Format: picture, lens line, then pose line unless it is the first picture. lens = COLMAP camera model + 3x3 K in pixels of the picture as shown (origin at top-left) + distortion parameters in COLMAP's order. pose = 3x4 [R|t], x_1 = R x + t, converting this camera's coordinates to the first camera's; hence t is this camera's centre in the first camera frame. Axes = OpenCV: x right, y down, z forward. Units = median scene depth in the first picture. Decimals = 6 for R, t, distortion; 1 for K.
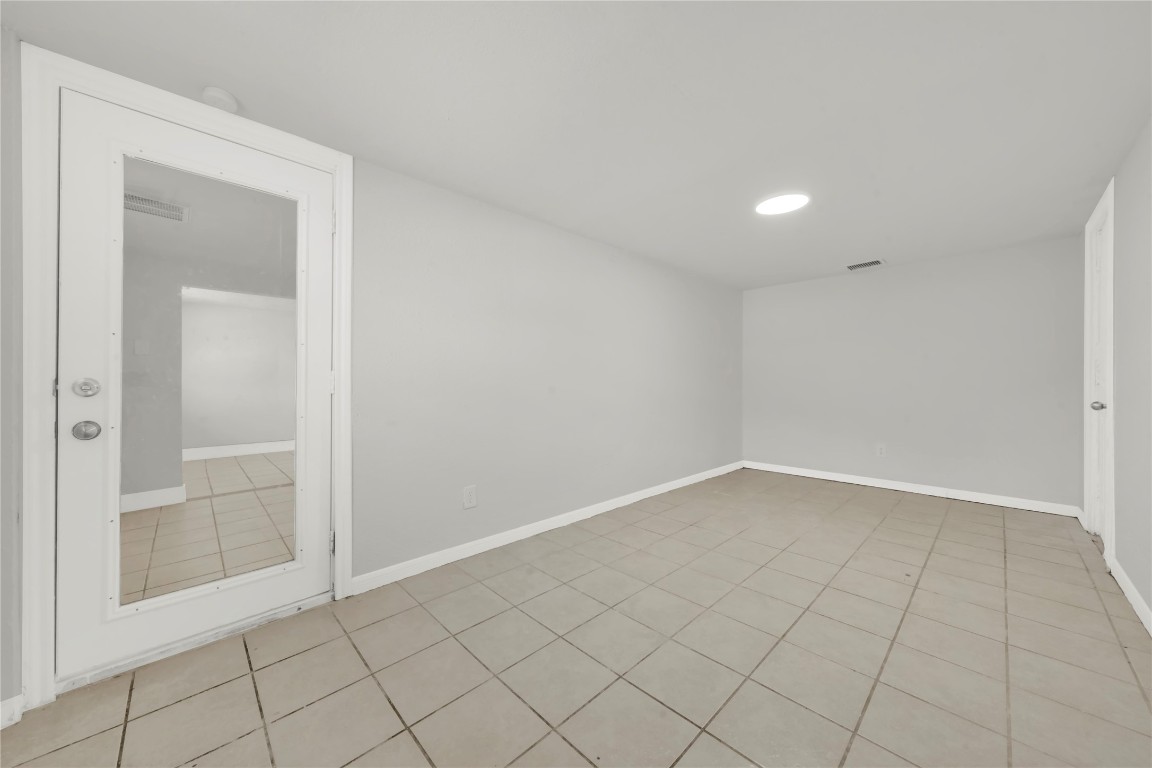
lens RADIAL K [[406.9, 0, 571.2], [0, 406.9, 385.0], [0, 0, 1]] dist [-0.002159, -0.000126]
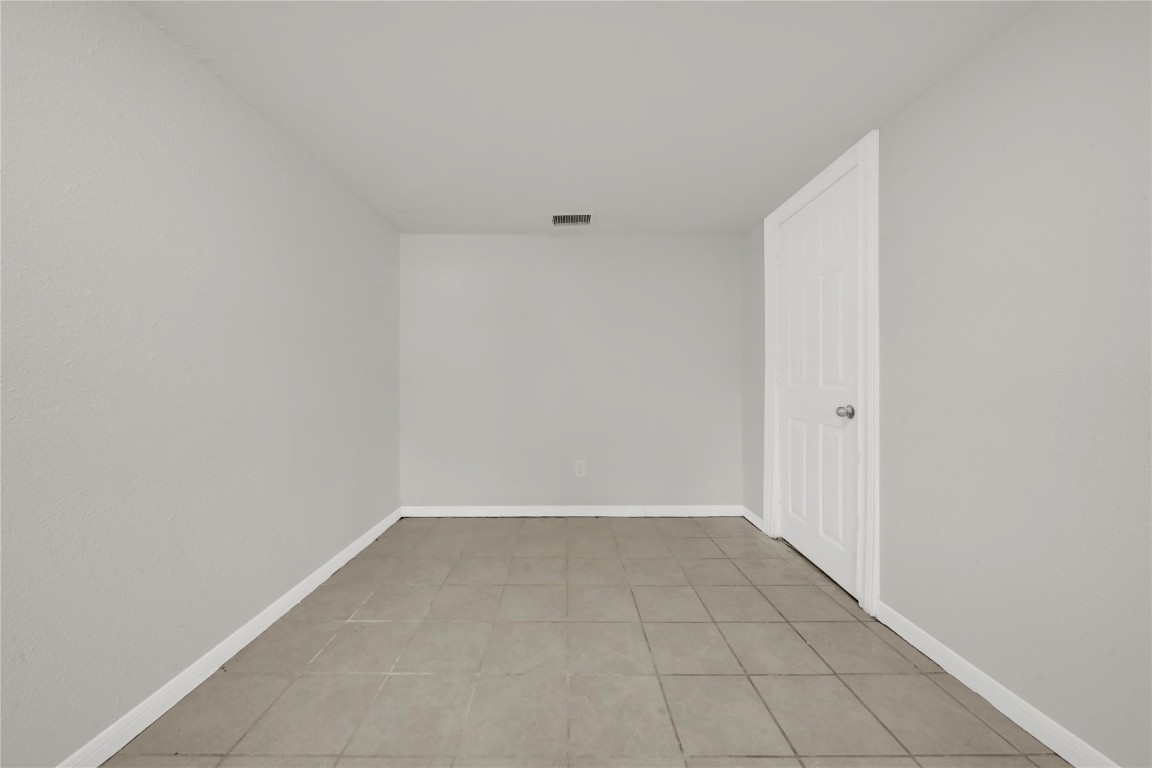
lens RADIAL K [[406.9, 0, 567.9], [0, 406.9, 384.8], [0, 0, 1]] dist [-0.002159, -0.000126]
pose [[0.681696, 0.003022, 0.731629, 0.249615], [-0.005501, 0.999984, 0.000995, -0.000884], [-0.731615, -0.004703, 0.681702, 0.682540]]
